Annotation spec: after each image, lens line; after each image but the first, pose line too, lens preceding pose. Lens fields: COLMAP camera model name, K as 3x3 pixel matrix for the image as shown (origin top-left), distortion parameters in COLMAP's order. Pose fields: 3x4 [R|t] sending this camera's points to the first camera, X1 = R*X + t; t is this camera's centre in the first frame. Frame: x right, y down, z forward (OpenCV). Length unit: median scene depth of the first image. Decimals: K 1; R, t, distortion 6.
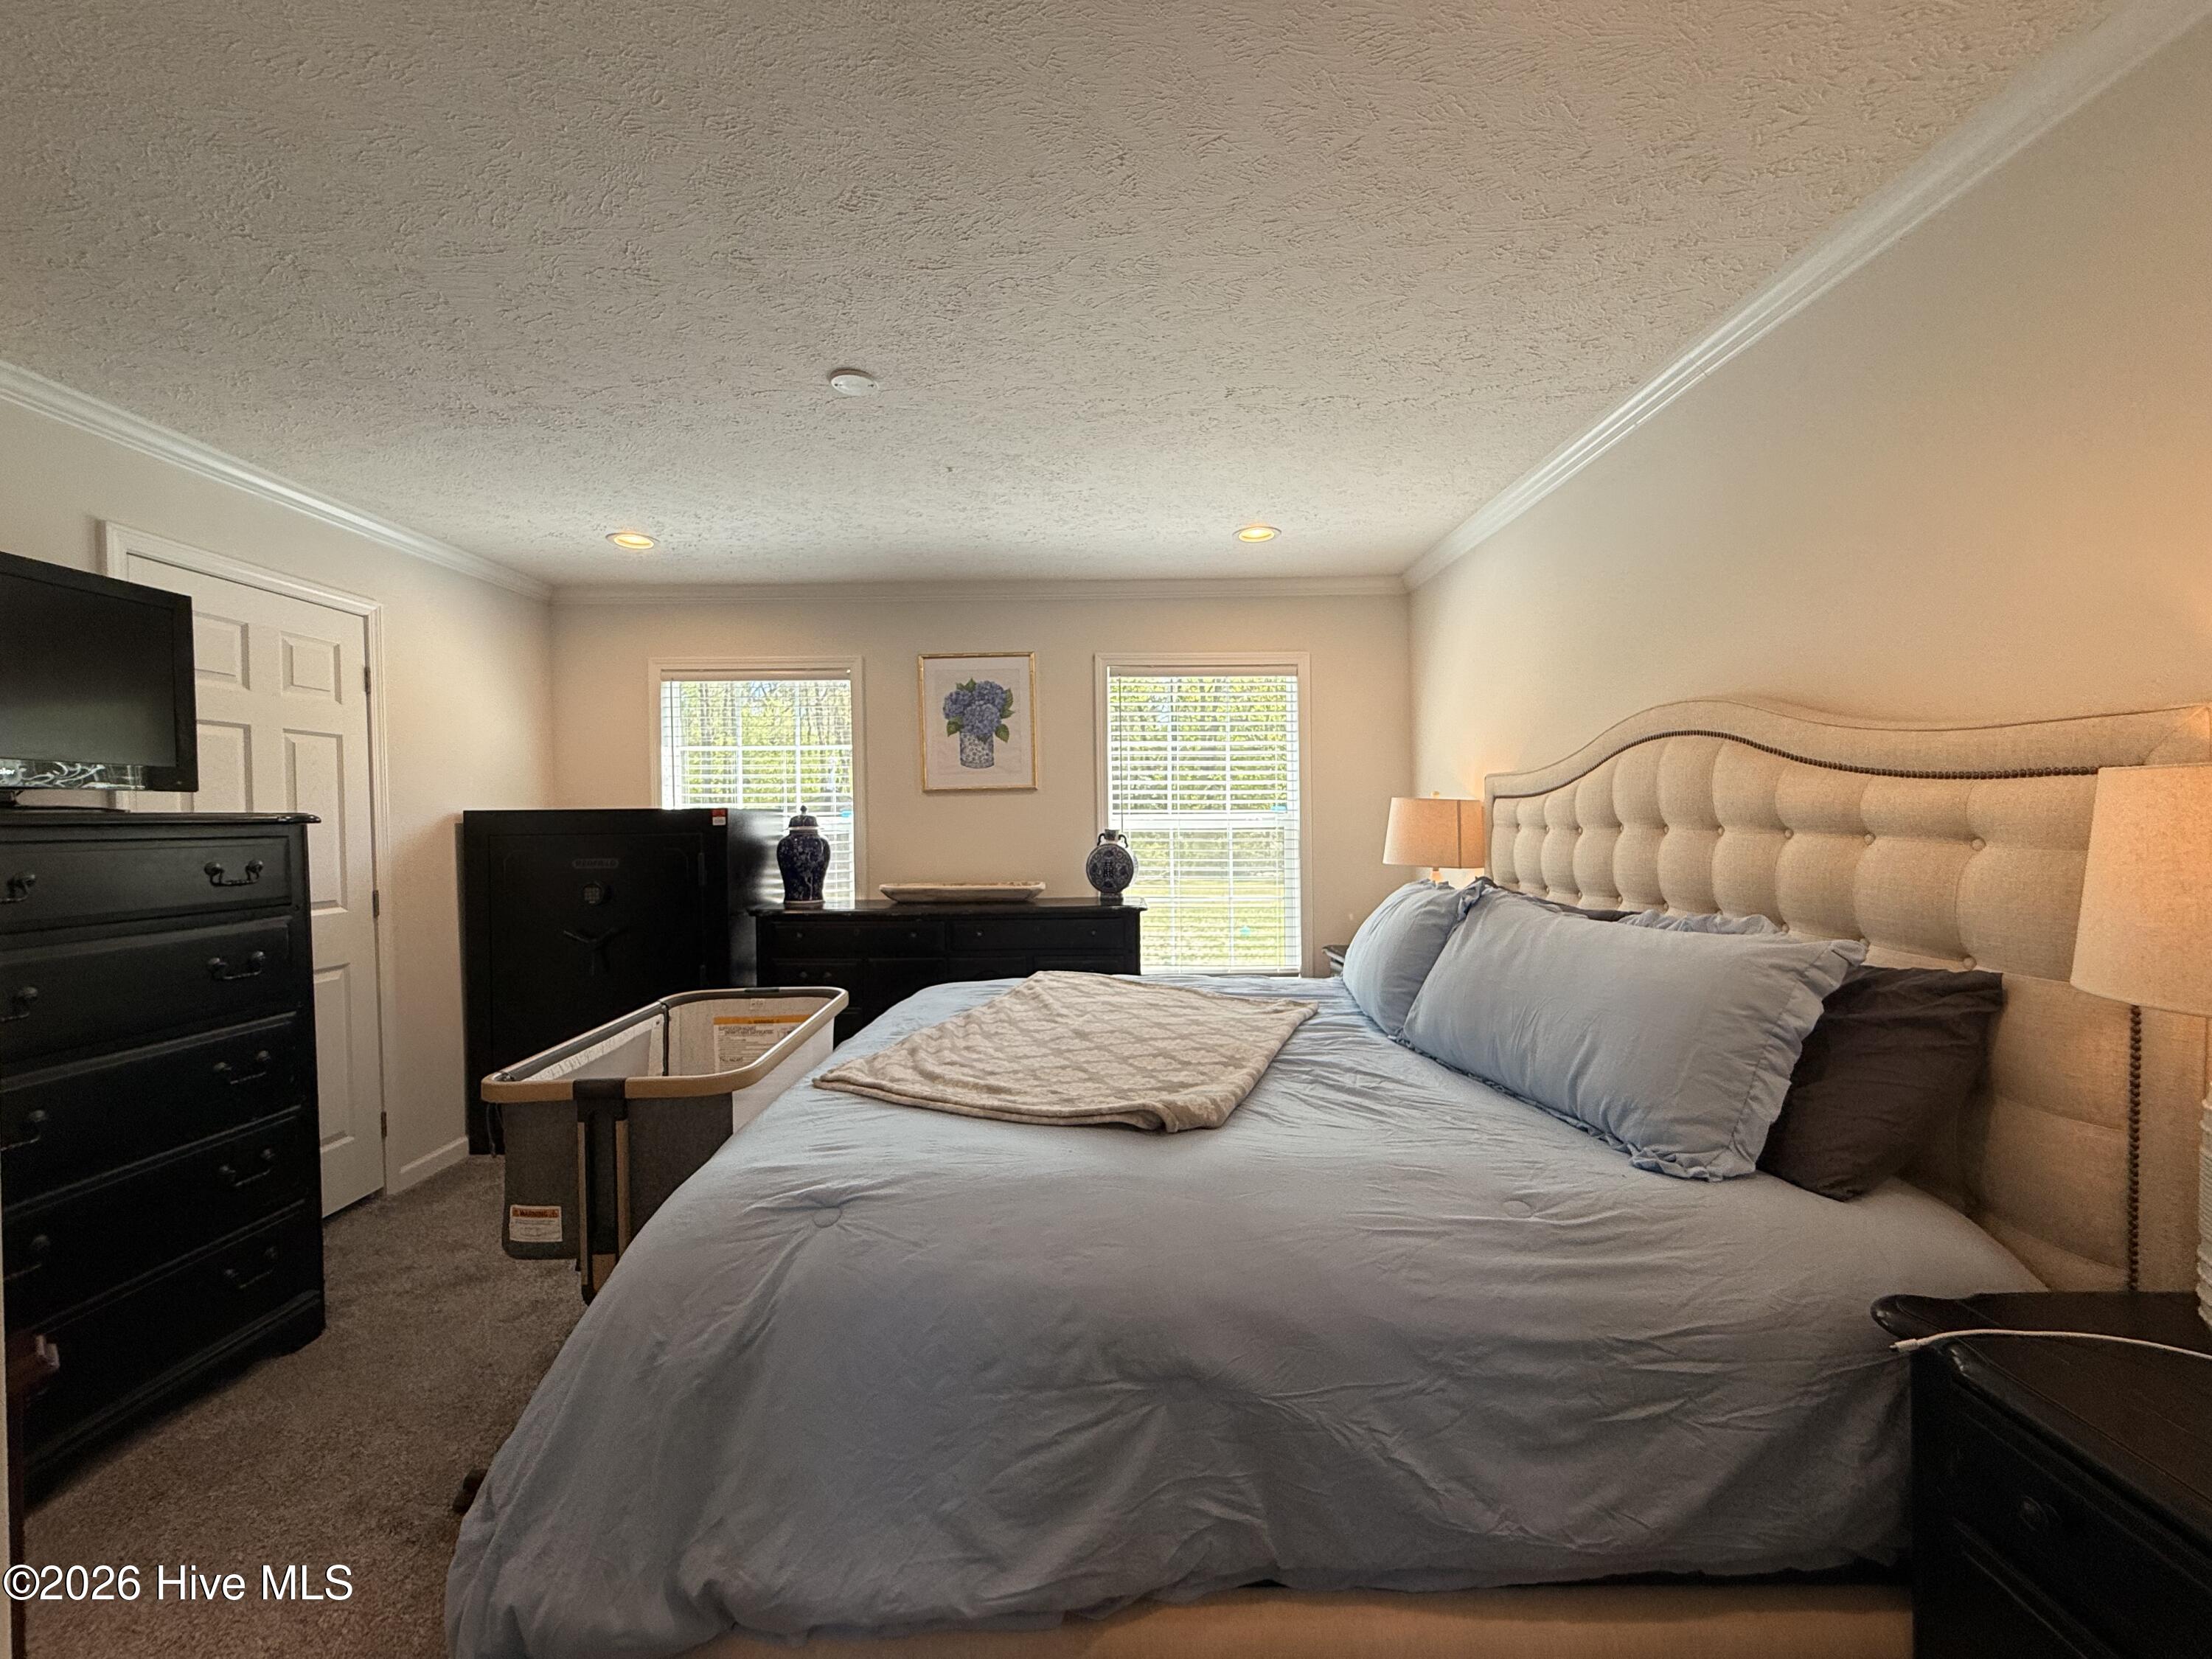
lens RADIAL K [[877.4, 0, 1105.8], [0, 877.4, 827.0], [0, 0, 1]] dist [-0.001431, 0.000493]
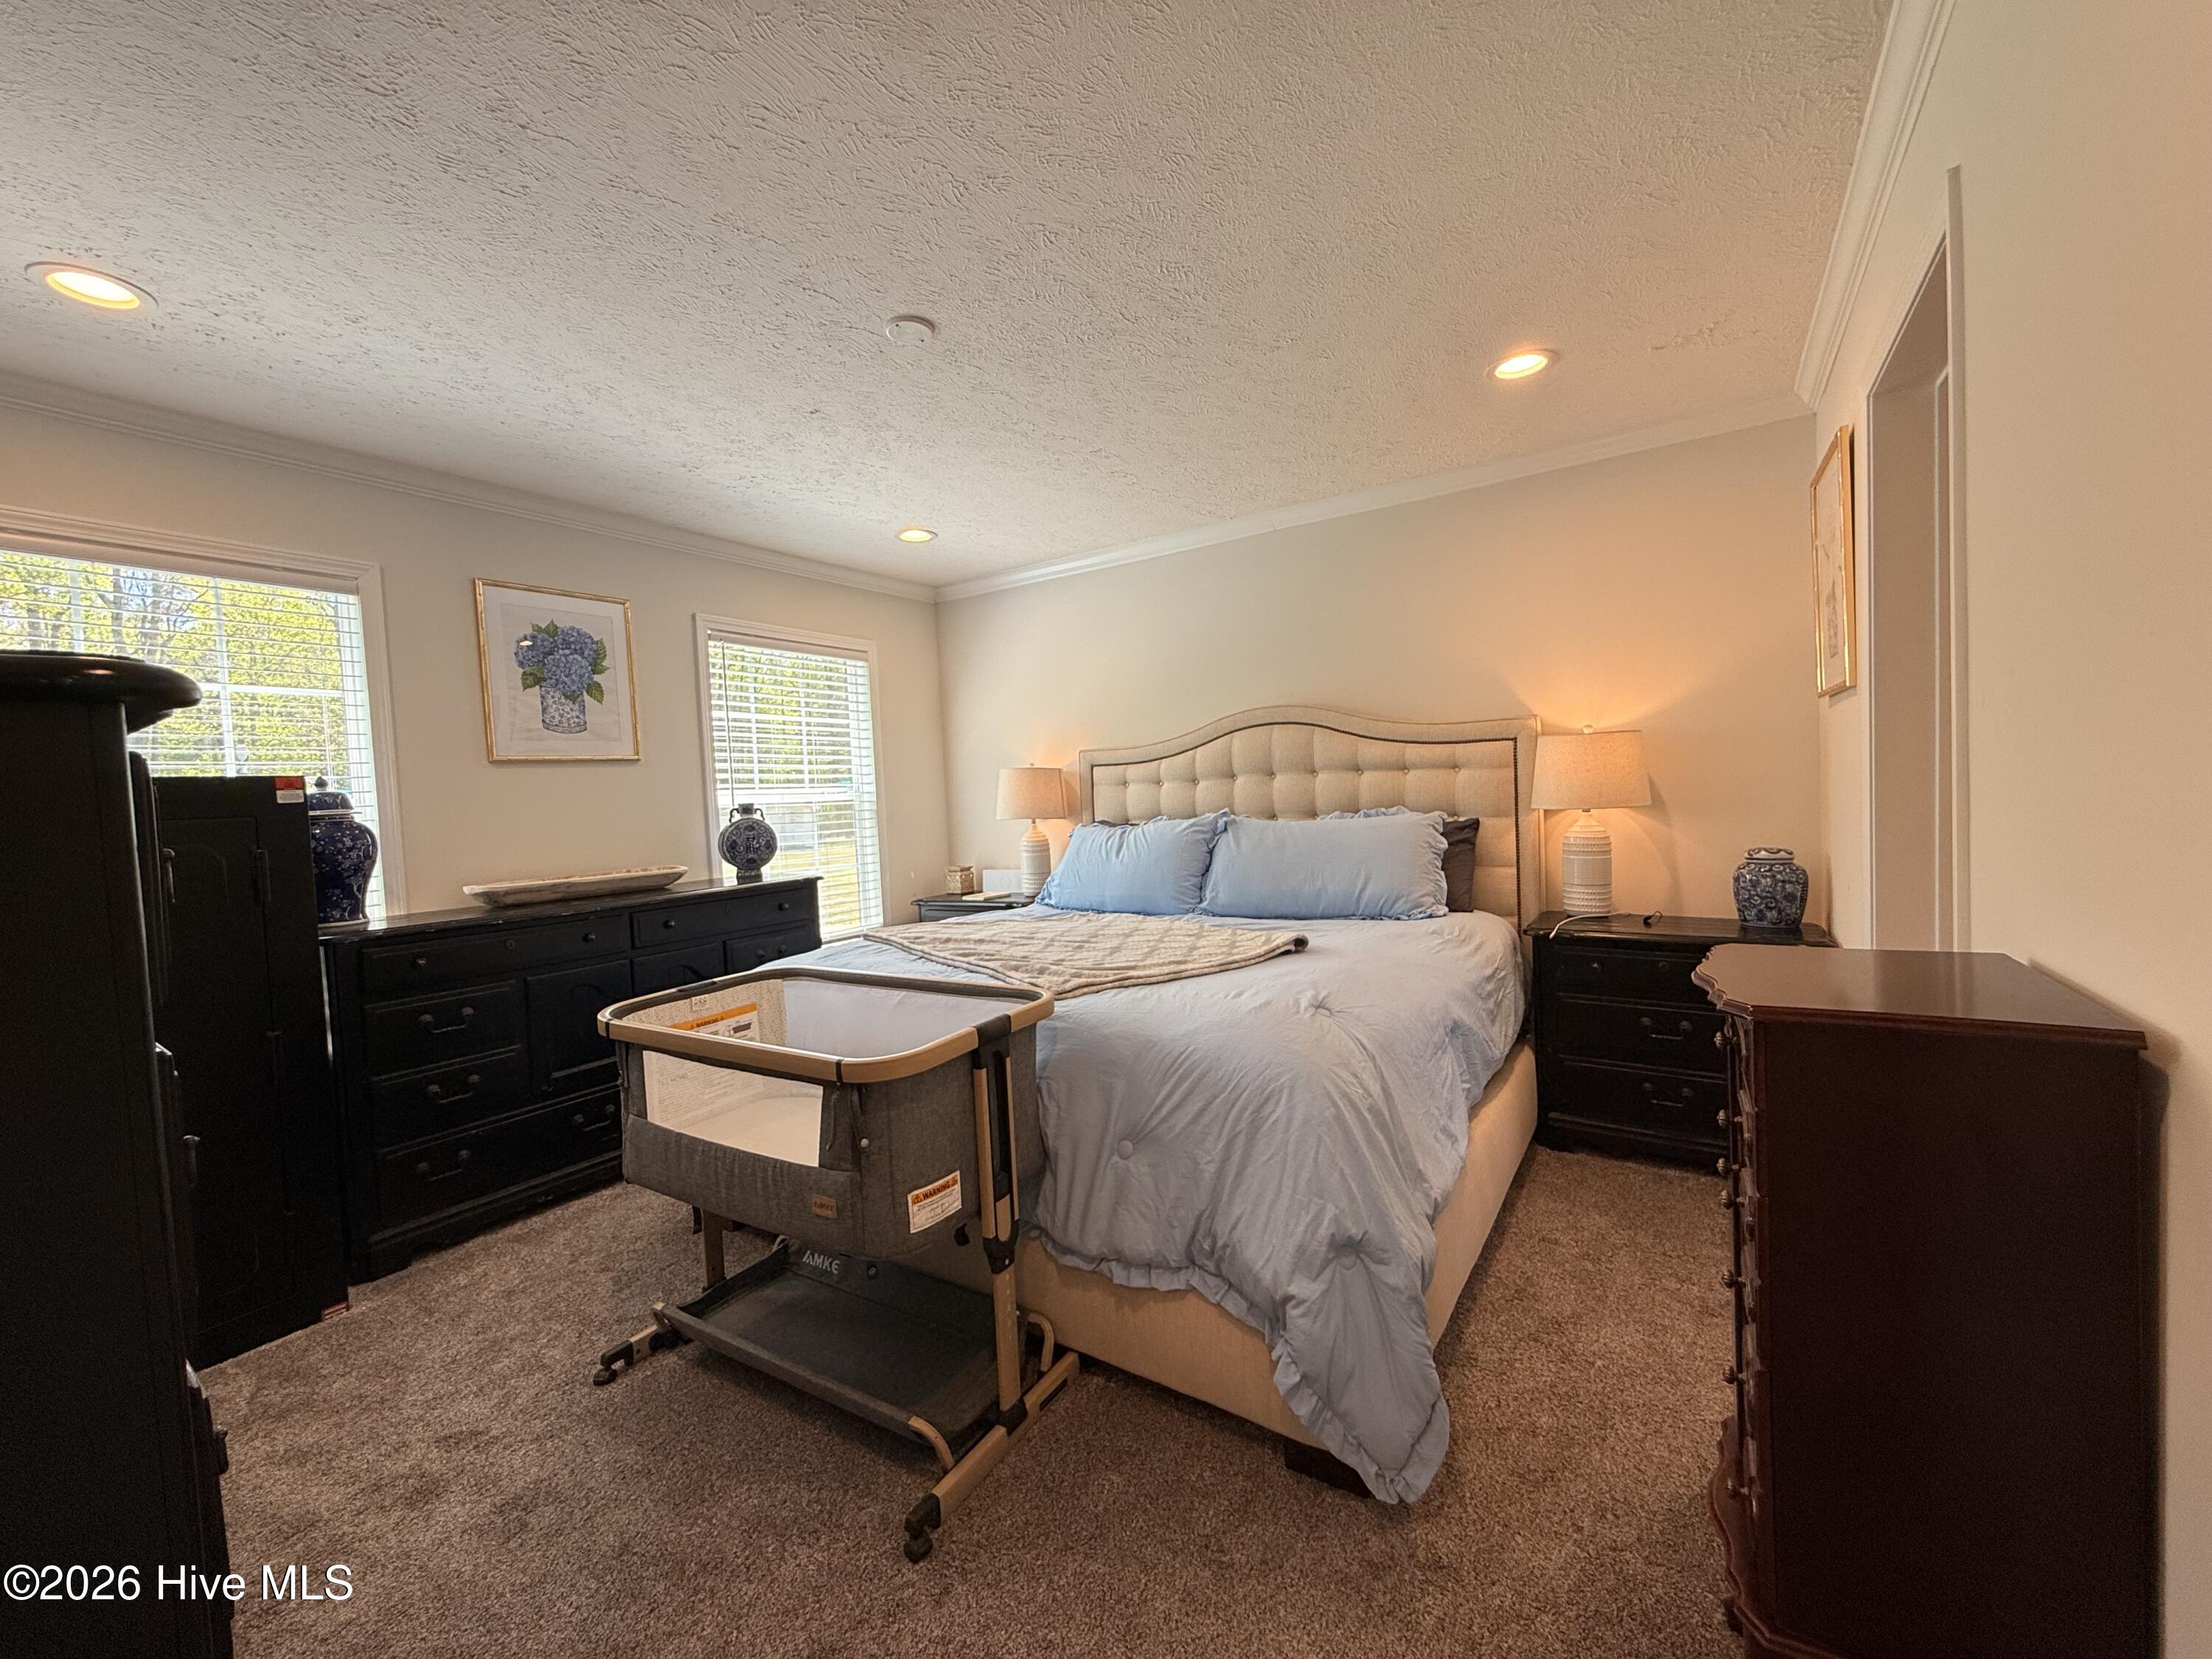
lens RADIAL K [[877.4, 0, 1100.4], [0, 877.4, 823.0], [0, 0, 1]] dist [-0.001431, 0.000493]
pose [[0.556566, -0.042061, 0.829738, -0.569868], [0.049803, 0.998611, 0.017215, 0.026699], [-0.829310, 0.031742, 0.557887, 0.155873]]
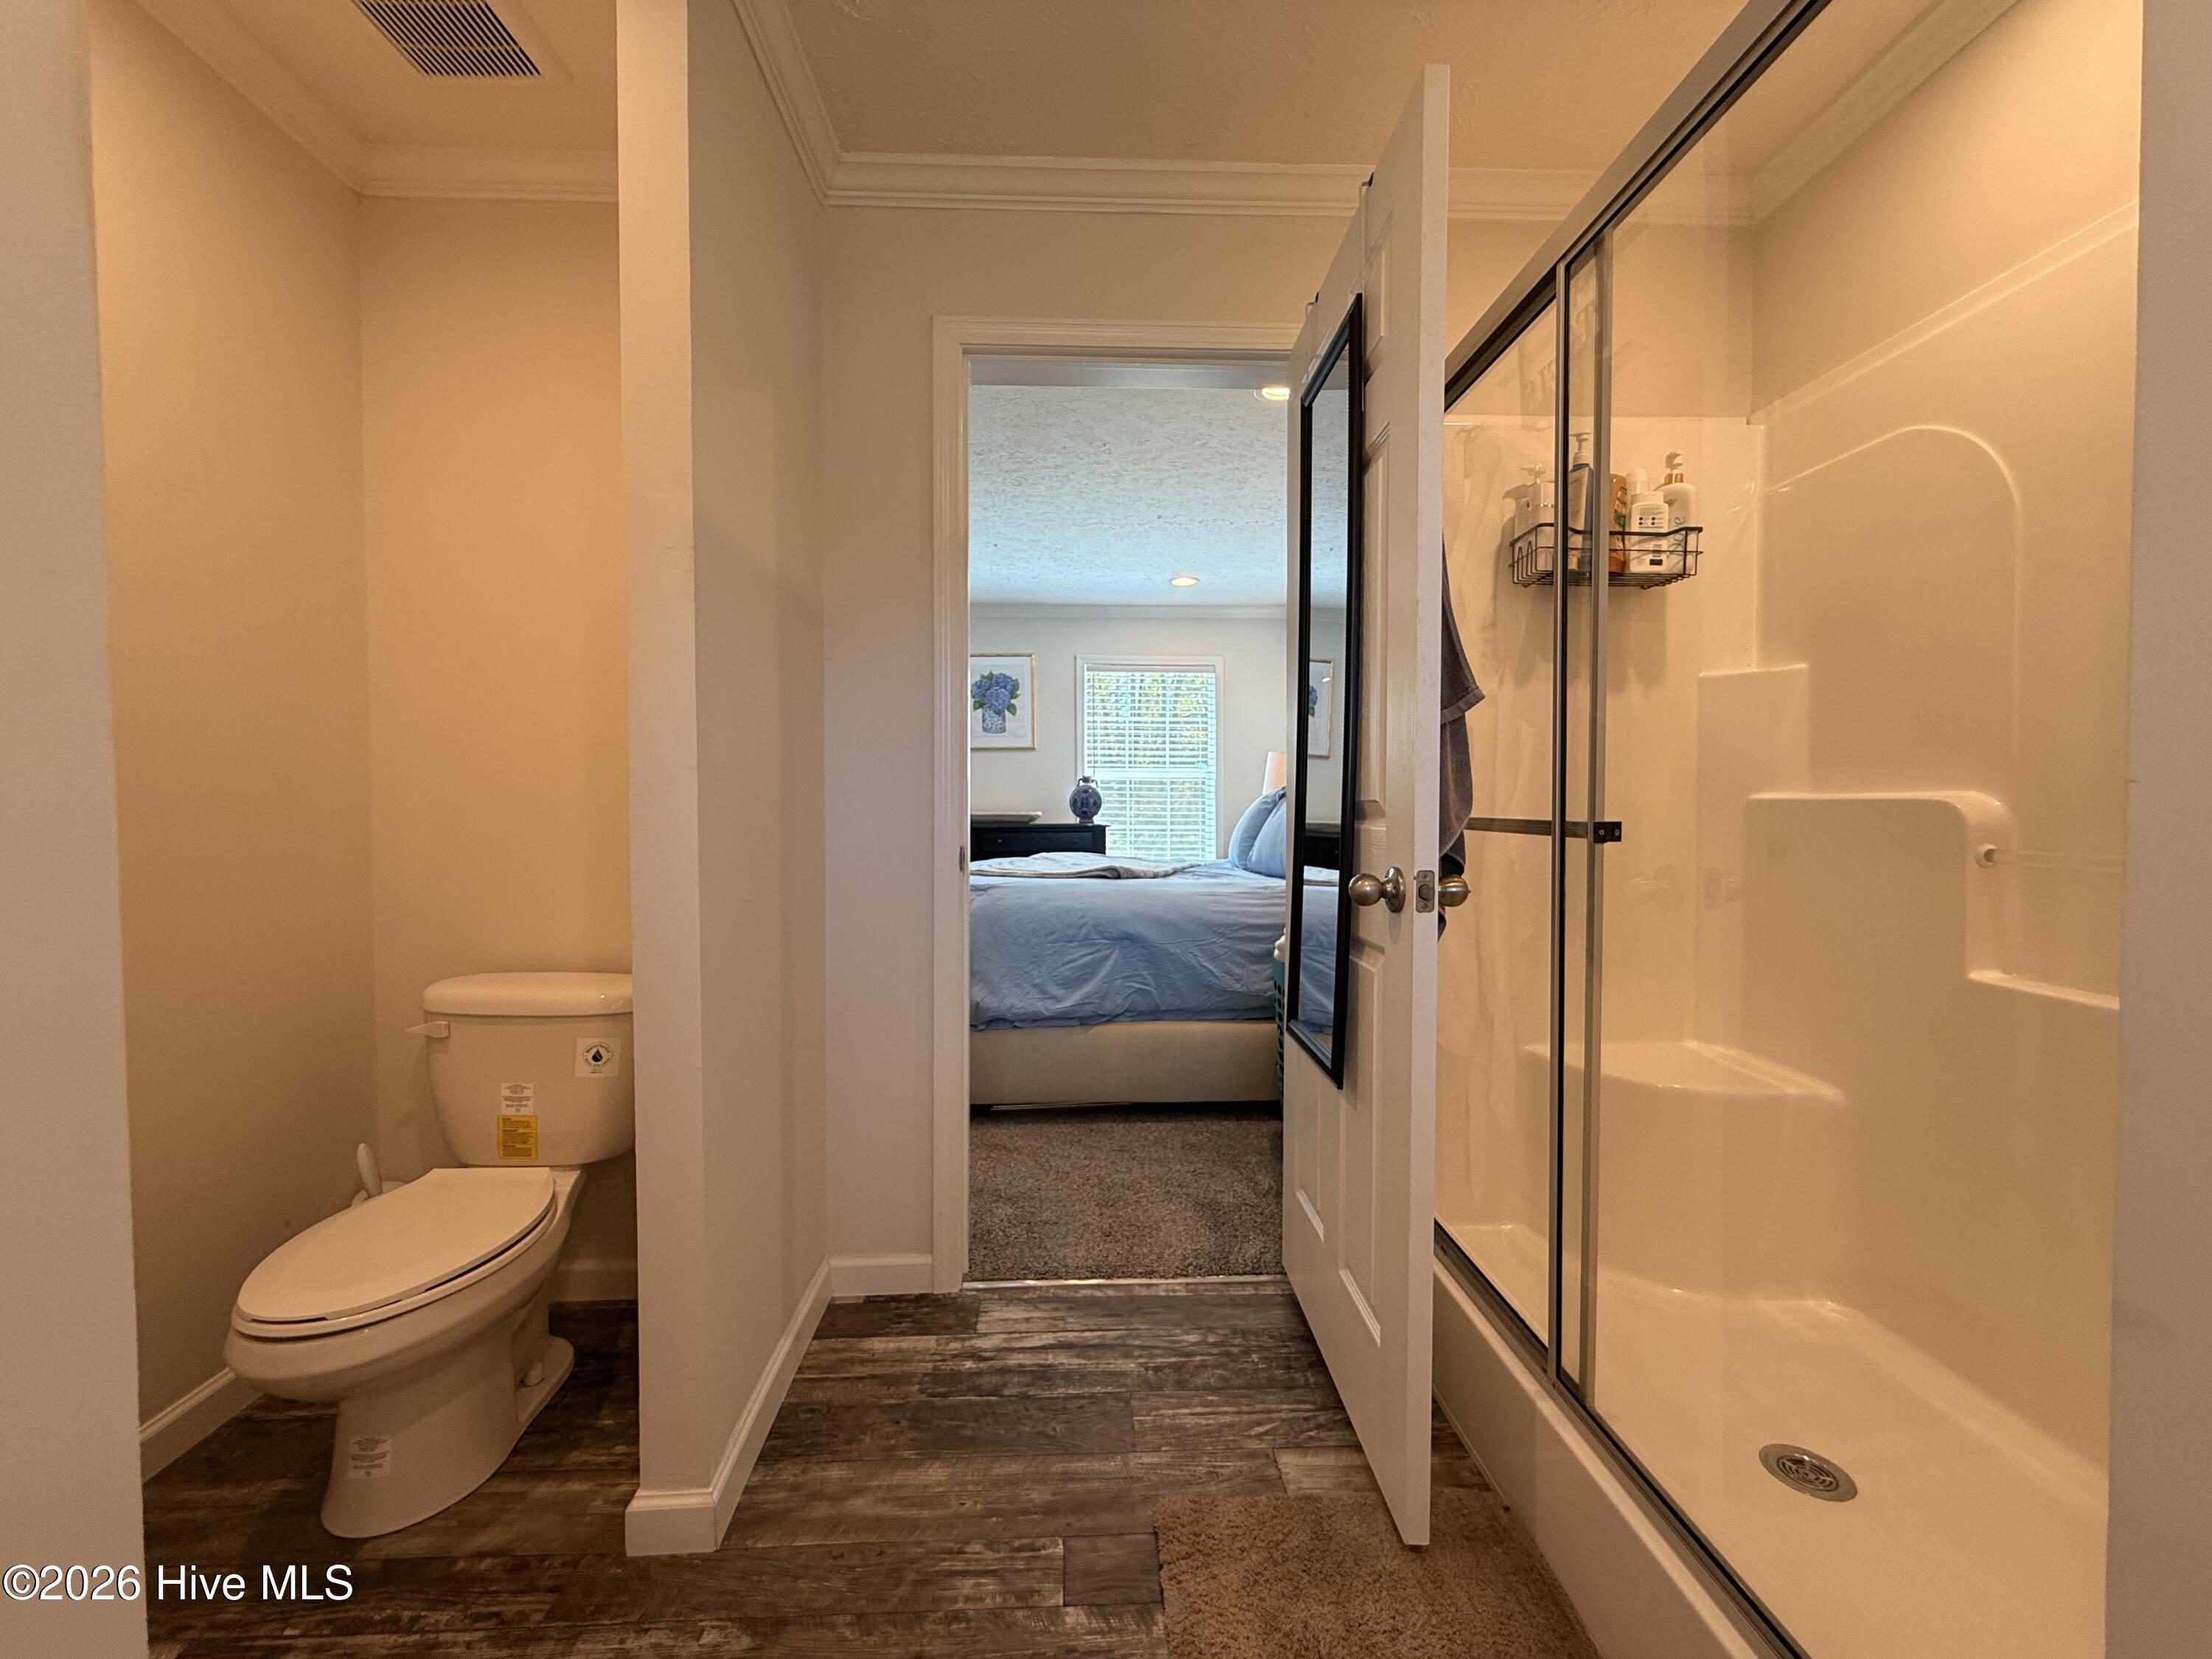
lens RADIAL K [[877.4, 0, 1100.8], [0, 877.4, 828.4], [0, 0, 1]] dist [-0.001431, 0.000493]
pose [[0.999202, 0.010207, 0.038609, -0.026174], [-0.010563, 0.999903, 0.009029, 0.078264], [-0.038513, -0.009430, 0.999214, -0.474579]]
